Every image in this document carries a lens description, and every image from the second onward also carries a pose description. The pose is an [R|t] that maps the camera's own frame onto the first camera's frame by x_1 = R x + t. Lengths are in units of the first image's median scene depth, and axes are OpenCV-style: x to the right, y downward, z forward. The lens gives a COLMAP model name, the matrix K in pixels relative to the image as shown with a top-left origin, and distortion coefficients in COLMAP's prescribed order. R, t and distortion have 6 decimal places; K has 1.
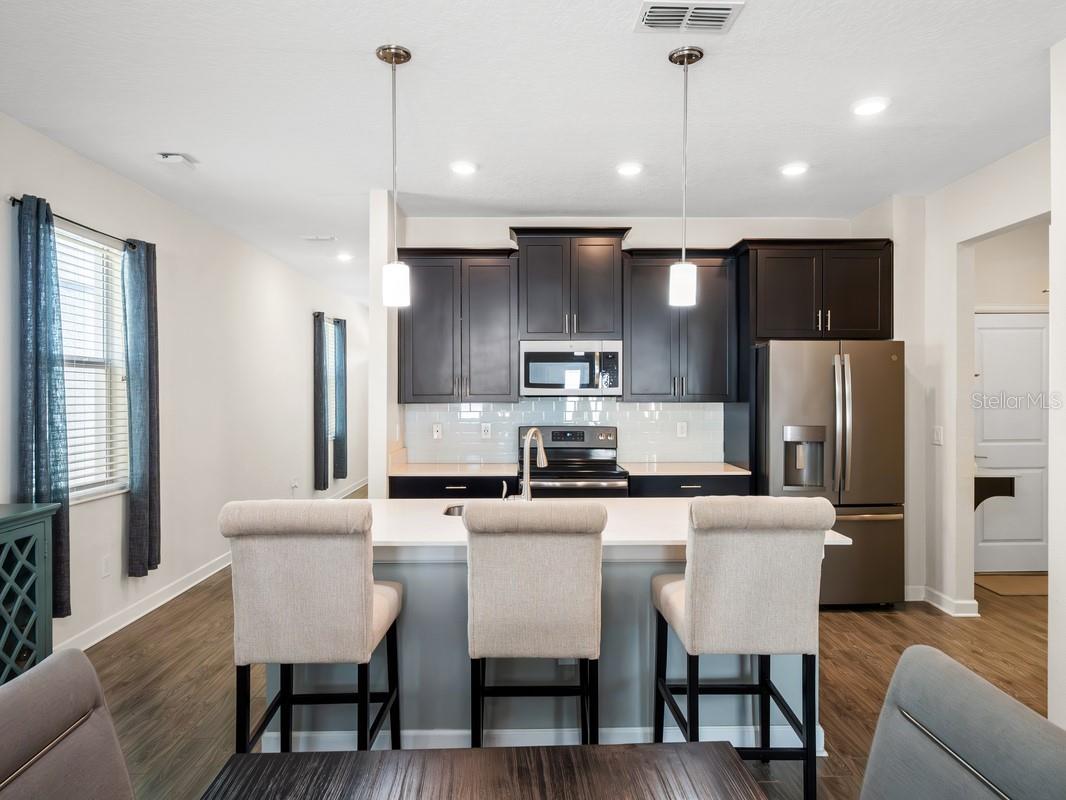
lens RADIAL K [[685.0, 0, 531.0], [0, 685.0, 399.8], [0, 0, 1]] dist [0.006593, 0.000973]
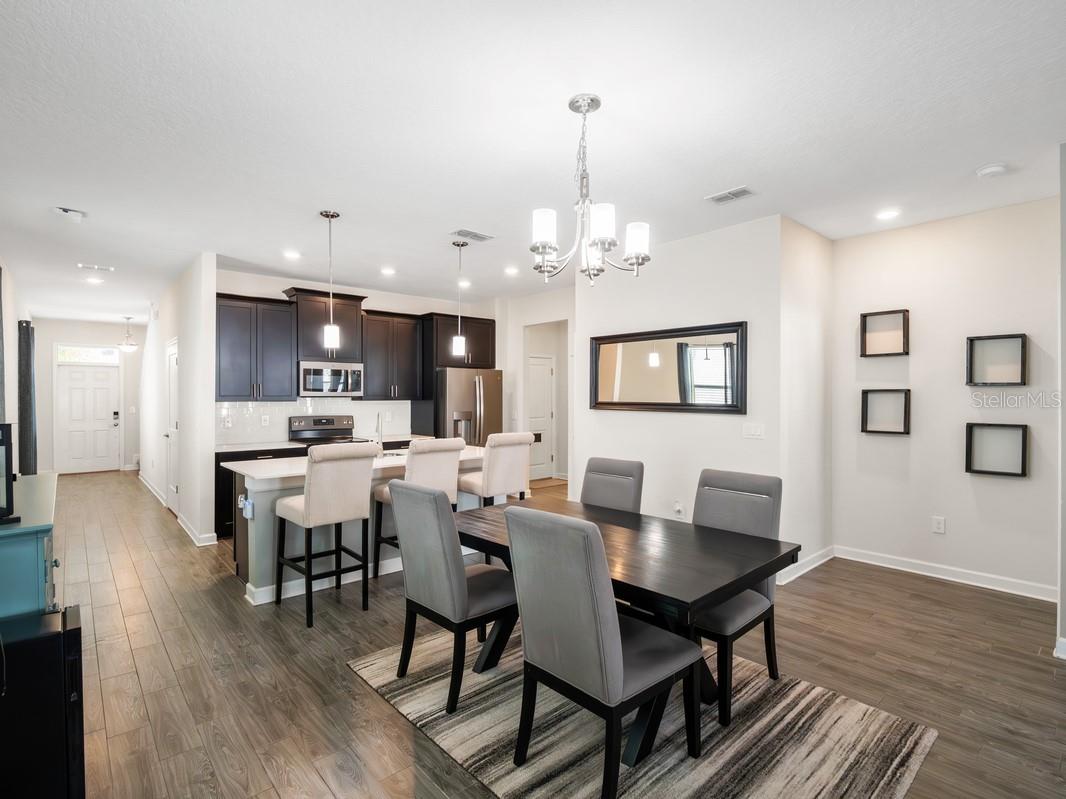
lens RADIAL K [[521.8, 0, 528.8], [0, 521.8, 404.3], [0, 0, 1]] dist [0.002627, 0.000770]
pose [[0.768893, -0.008451, 0.639322, -0.383604], [0.007212, 0.999964, 0.004545, 0.010752], [-0.639337, 0.001116, 0.768926, -0.253044]]
